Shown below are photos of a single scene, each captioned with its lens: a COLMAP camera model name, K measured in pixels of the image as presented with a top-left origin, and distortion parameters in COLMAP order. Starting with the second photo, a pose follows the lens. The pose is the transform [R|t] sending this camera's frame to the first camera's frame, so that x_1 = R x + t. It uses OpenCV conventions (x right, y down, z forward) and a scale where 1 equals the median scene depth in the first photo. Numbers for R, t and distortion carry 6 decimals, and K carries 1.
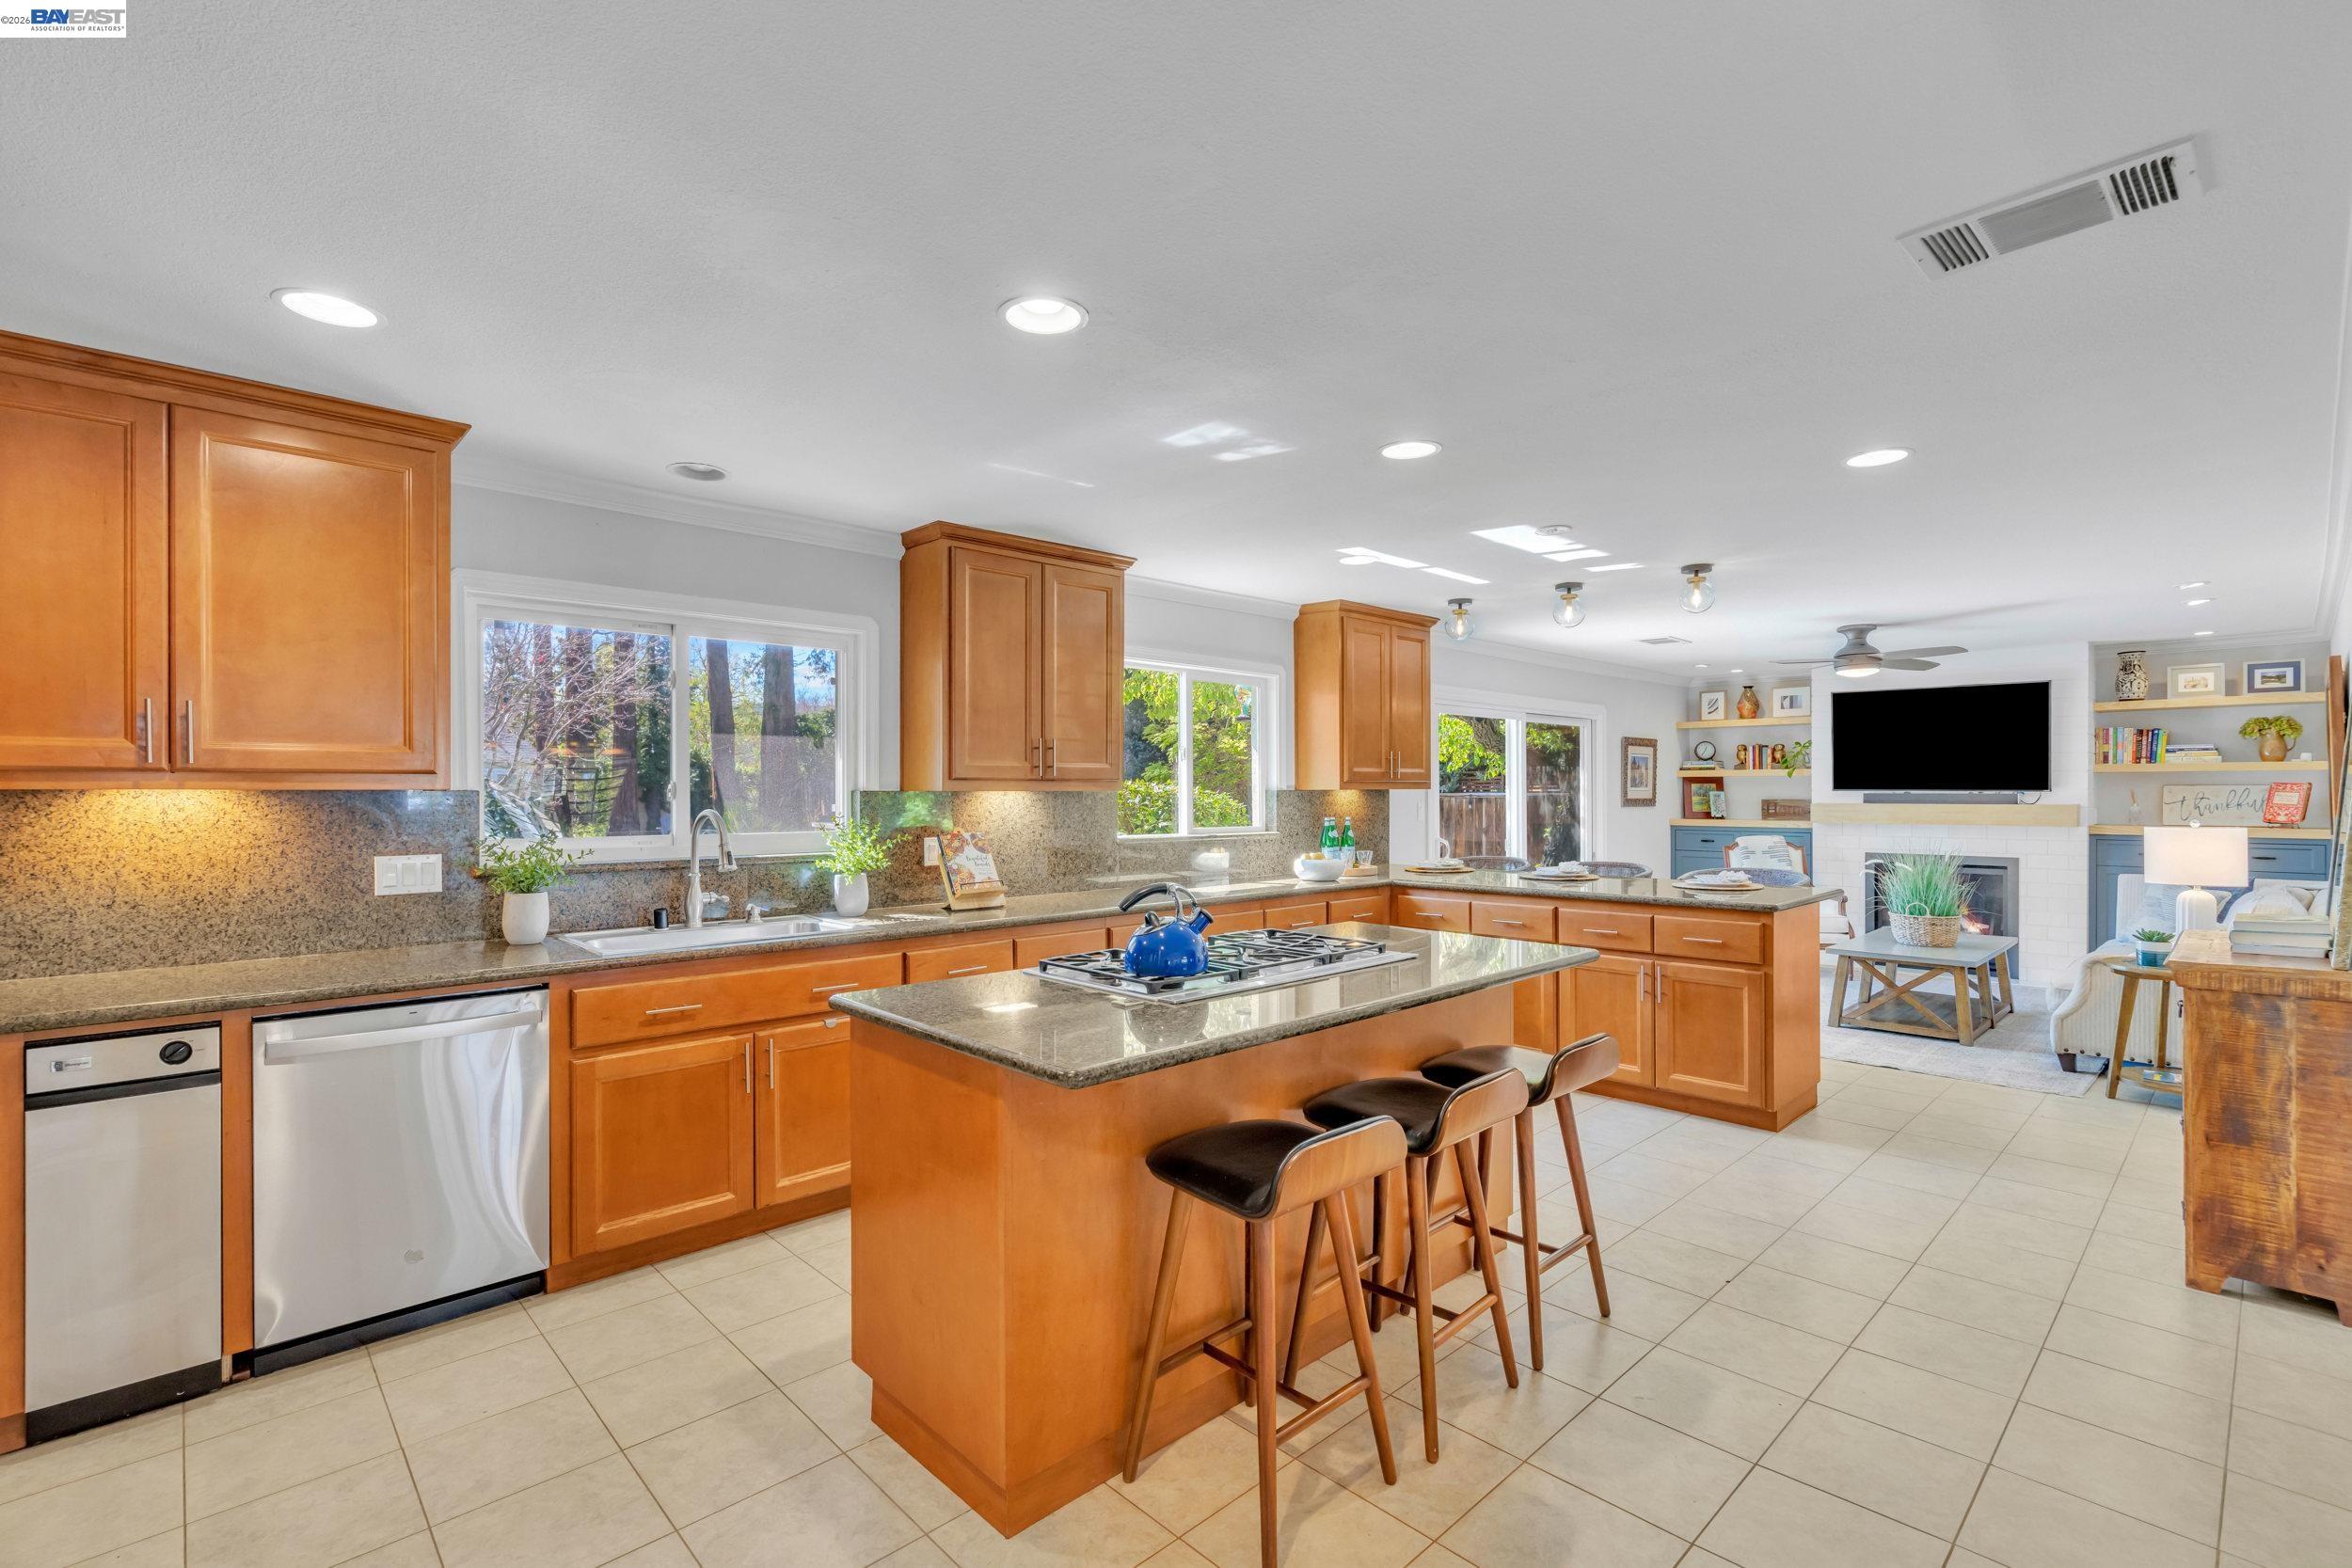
lens RADIAL K [[1063.2, 0, 1179.3], [0, 1063.2, 798.0], [0, 0, 1]] dist [-0.004253, 0.001833]
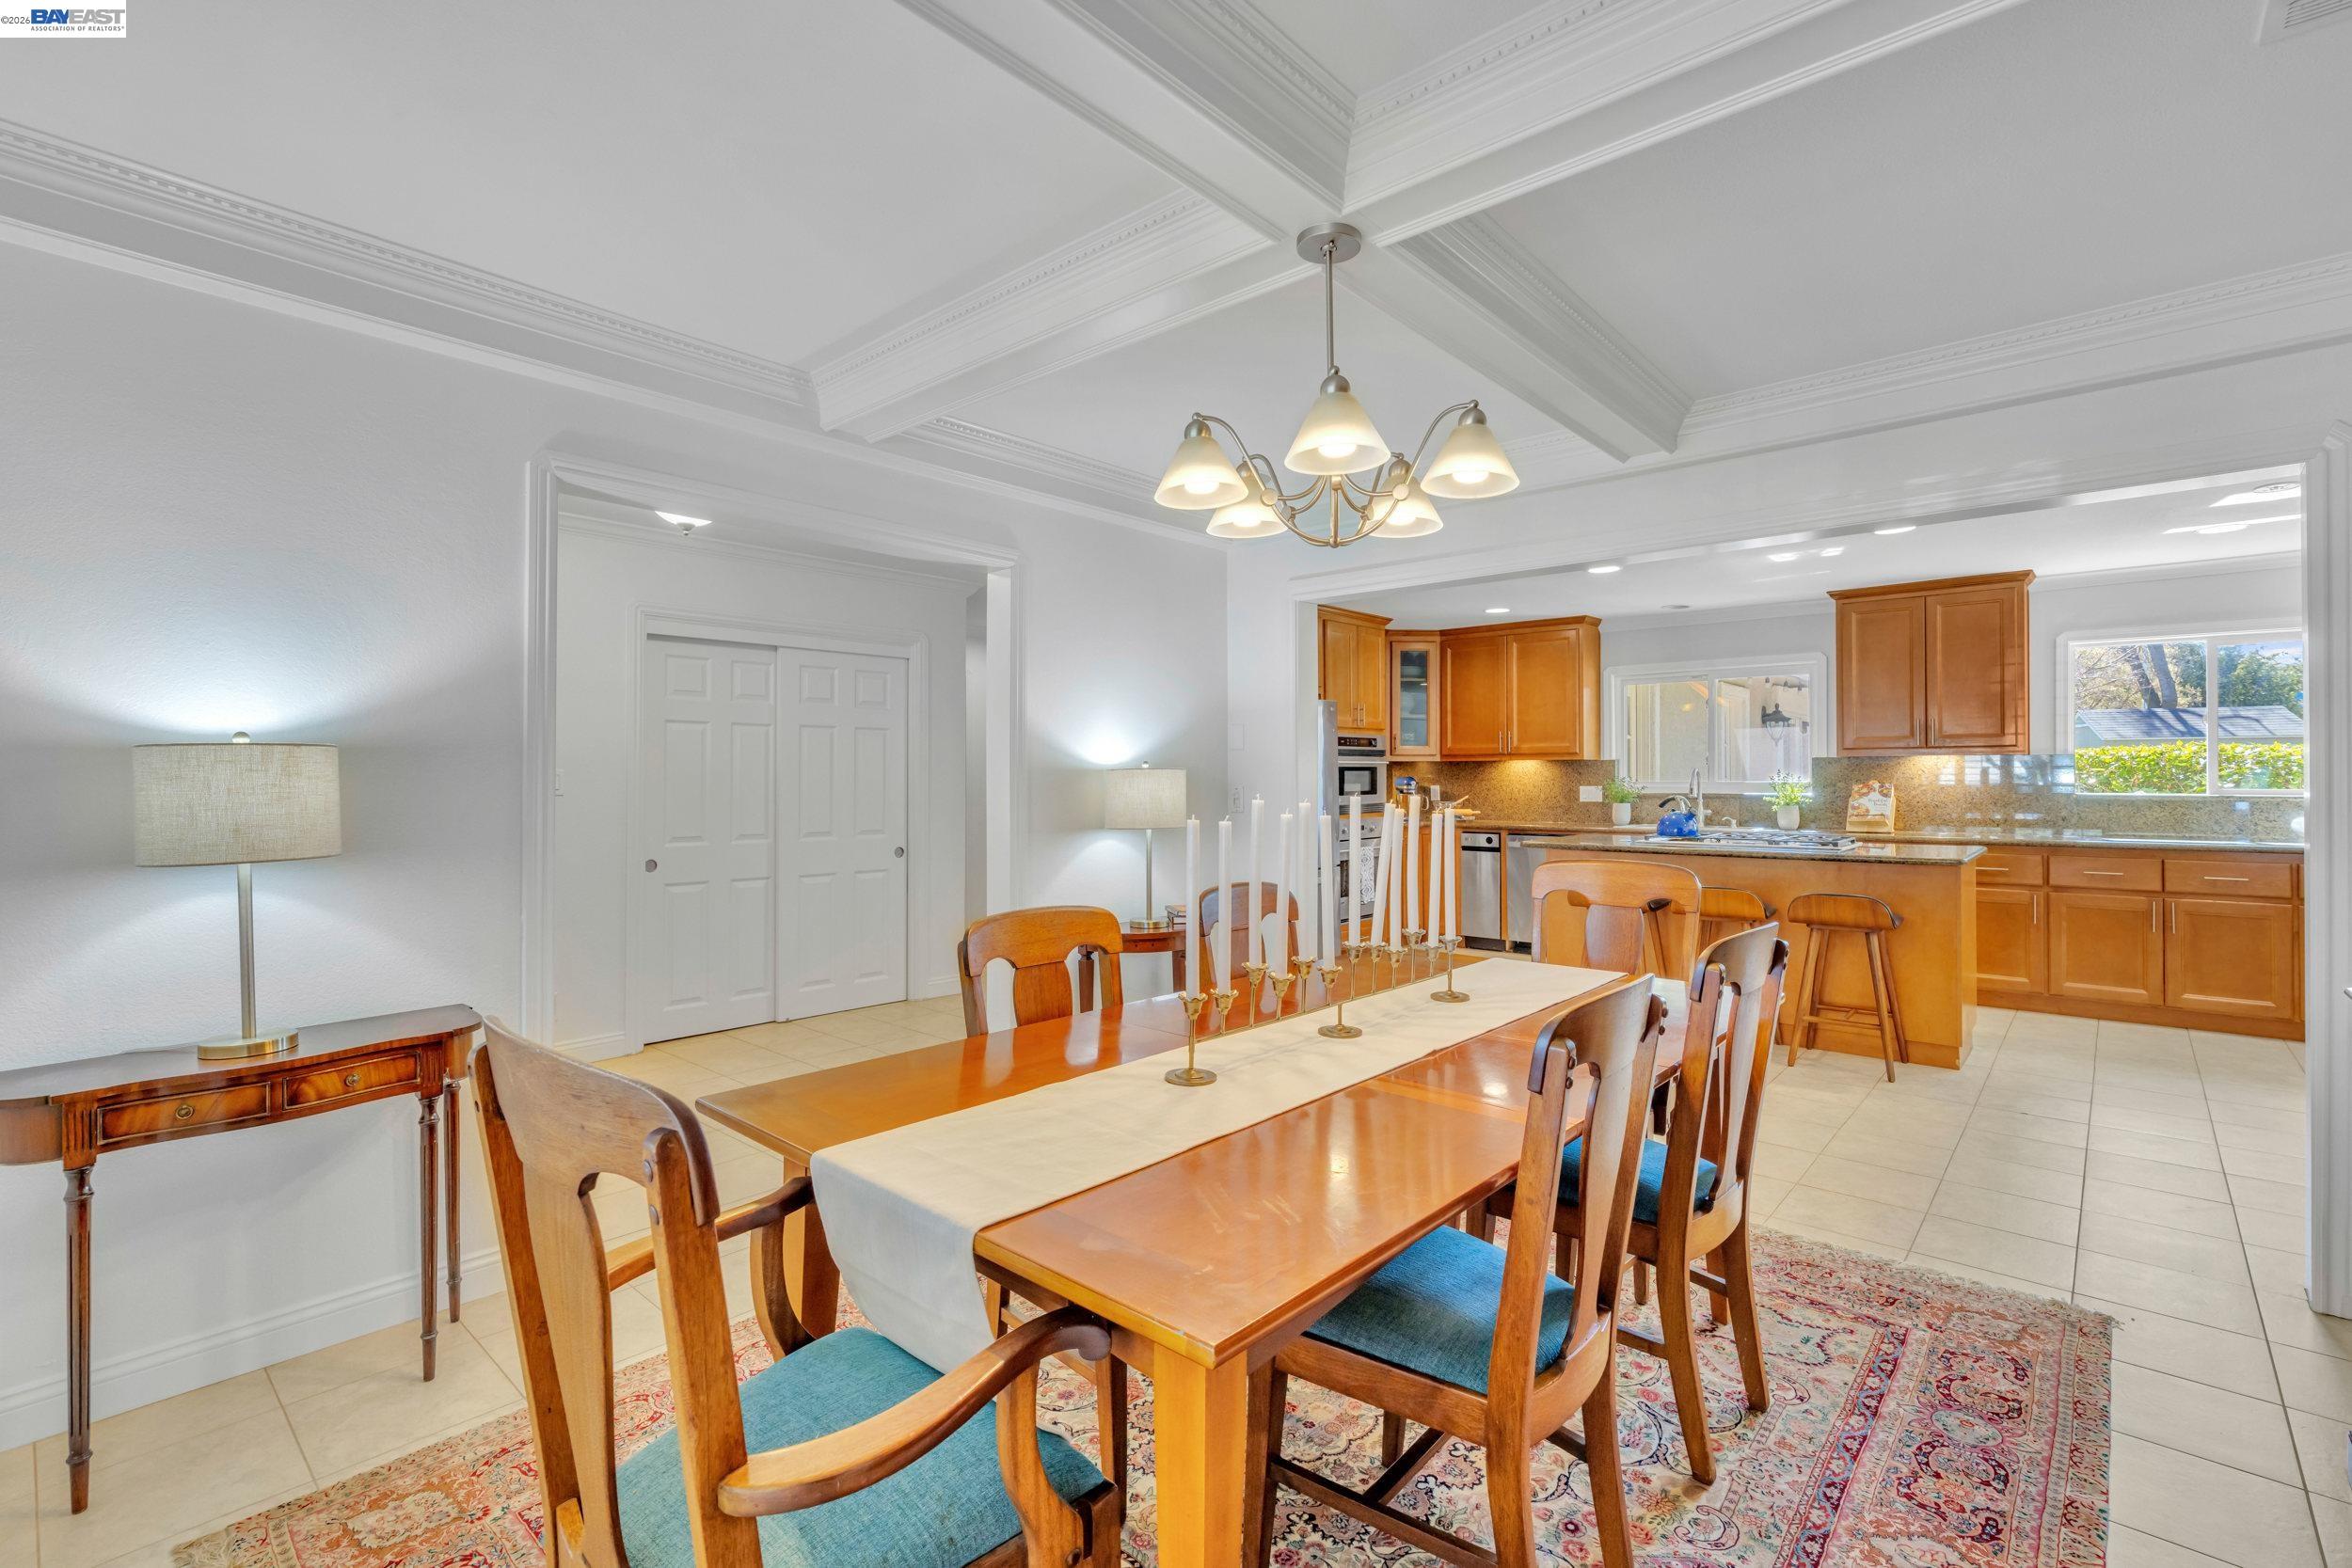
lens RADIAL K [[1063.2, 0, 1178.4], [0, 1063.2, 779.0], [0, 0, 1]] dist [-0.004253, 0.001833]
pose [[0.084503, 0.001040, -0.996423, 0.811846], [-0.005071, 0.999987, 0.000613, 0.019464], [0.996410, 0.005001, 0.084507, -0.086214]]
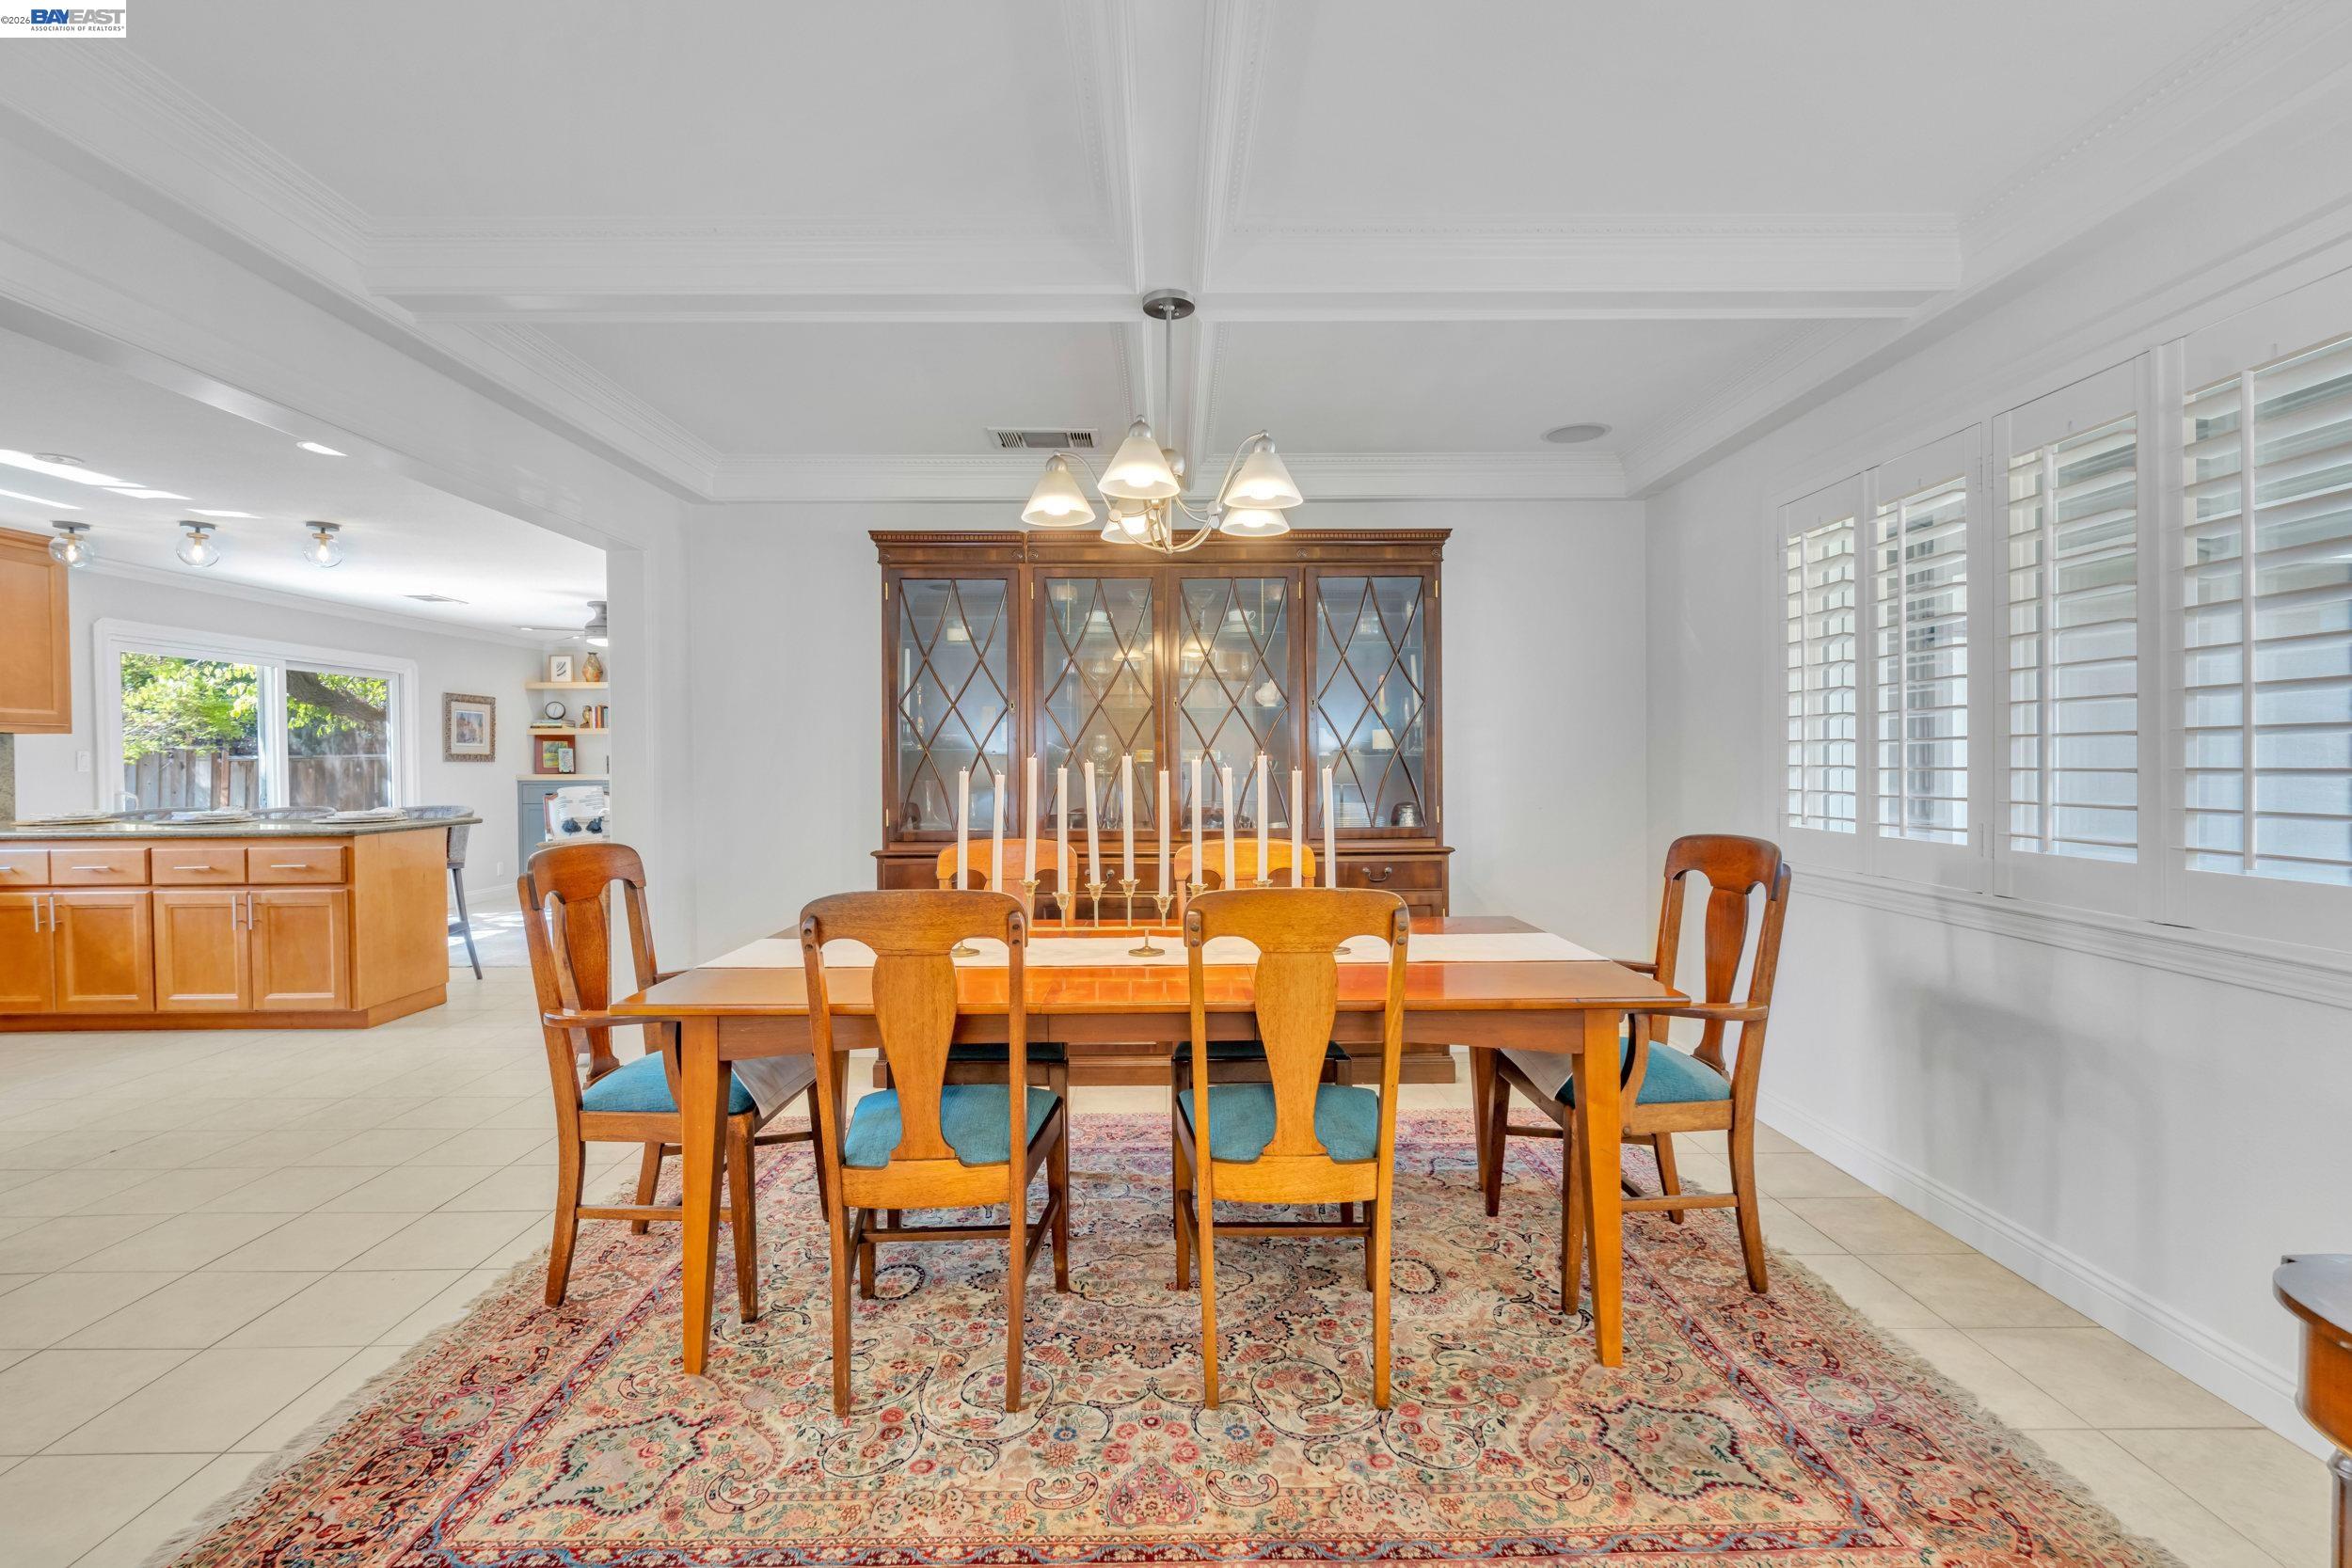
lens RADIAL K [[1063.2, 0, 1185.6], [0, 1063.2, 774.7], [0, 0, 1]] dist [-0.004253, 0.001833]
pose [[0.682904, -0.010194, 0.730437, 0.218793], [0.008213, 0.999947, 0.006277, 0.027246], [-0.730462, 0.001713, 0.682952, -0.278348]]
